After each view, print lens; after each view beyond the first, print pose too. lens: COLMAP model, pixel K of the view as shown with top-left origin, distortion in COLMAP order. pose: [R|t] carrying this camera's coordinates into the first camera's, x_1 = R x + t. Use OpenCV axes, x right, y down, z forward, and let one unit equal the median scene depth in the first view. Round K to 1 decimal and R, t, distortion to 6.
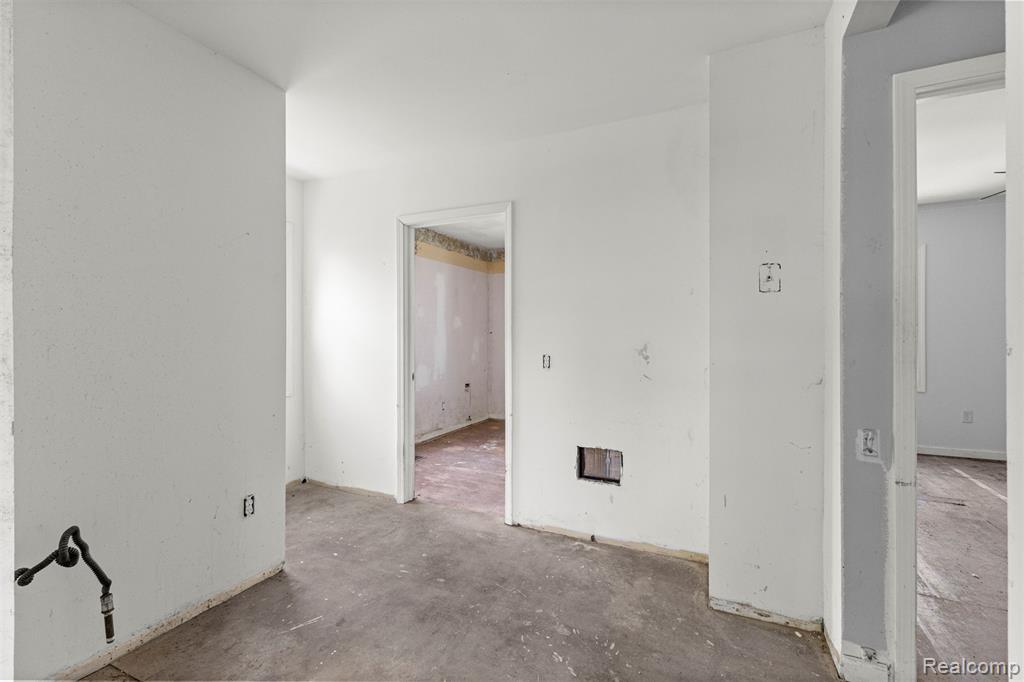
lens RADIAL K [[441.7, 0, 511.3], [0, 441.7, 337.7], [0, 0, 1]] dist [0.007036, -0.000823]
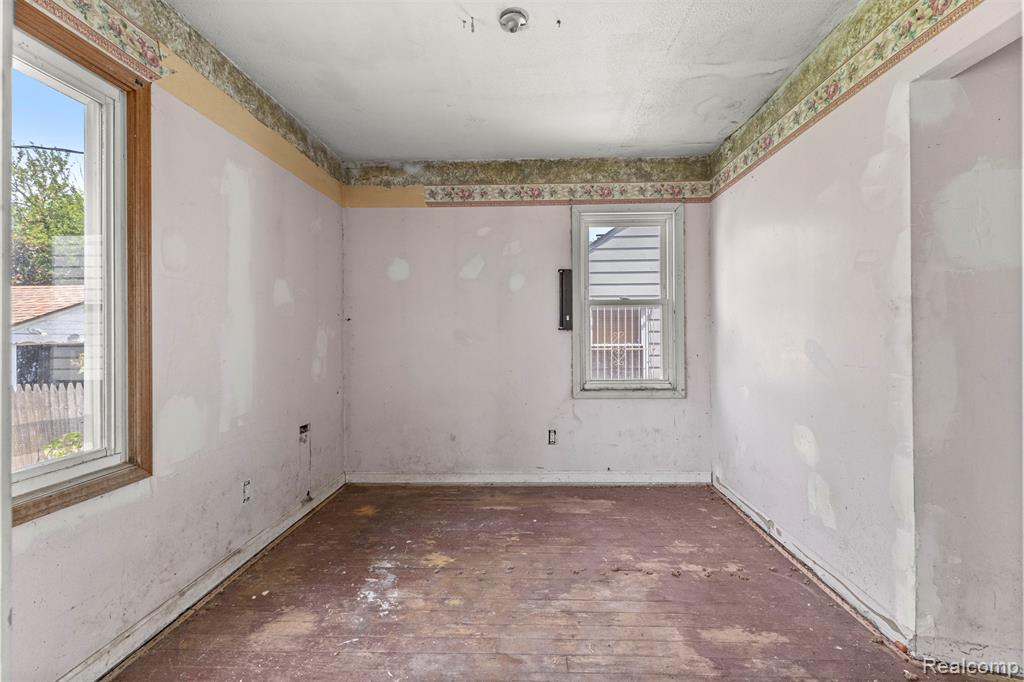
lens RADIAL K [[441.7, 0, 518.3], [0, 441.7, 333.0], [0, 0, 1]] dist [0.007036, -0.000823]
pose [[0.911077, -0.003393, 0.412223, -0.153507], [0.006440, 0.999961, -0.006003, 0.018442], [-0.412186, 0.008124, 0.911063, 0.855900]]
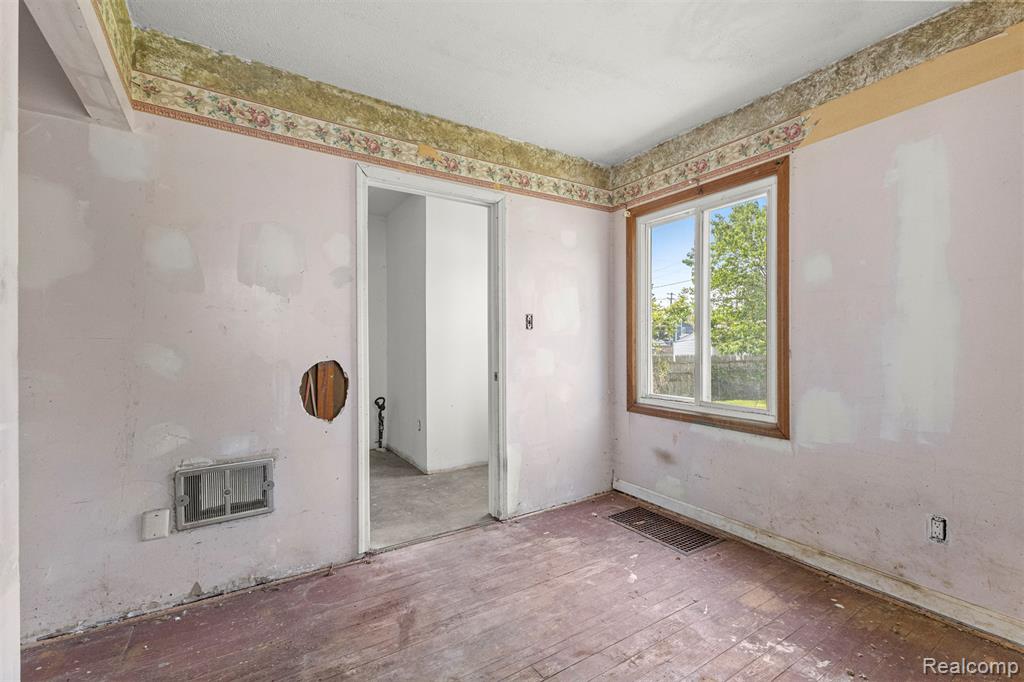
lens RADIAL K [[441.7, 0, 510.4], [0, 441.7, 343.2], [0, 0, 1]] dist [0.007036, -0.000823]
pose [[-0.530471, 0.003286, -0.847697, 0.497926], [0.001031, 0.999994, 0.003231, 0.020373], [0.847703, 0.000839, -0.530471, 1.491223]]
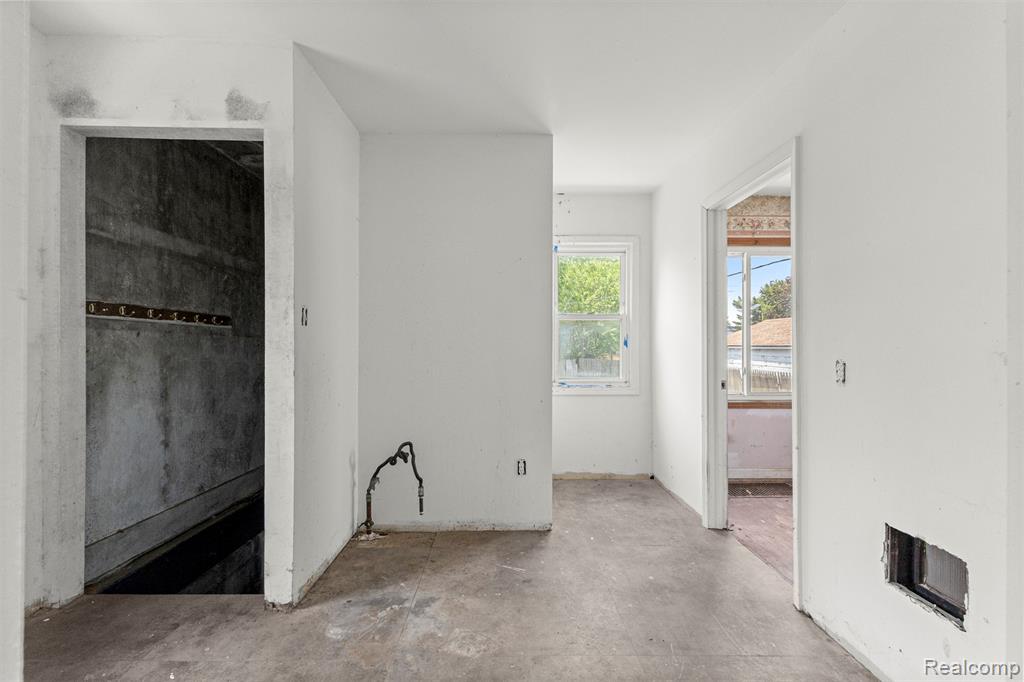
lens RADIAL K [[441.7, 0, 508.8], [0, 441.7, 344.9], [0, 0, 1]] dist [0.007036, -0.000823]
pose [[0.436696, -0.002950, -0.899604, 0.366921], [-0.002279, 0.999988, -0.004385, 0.015805], [0.899606, 0.003965, 0.436684, 0.256637]]
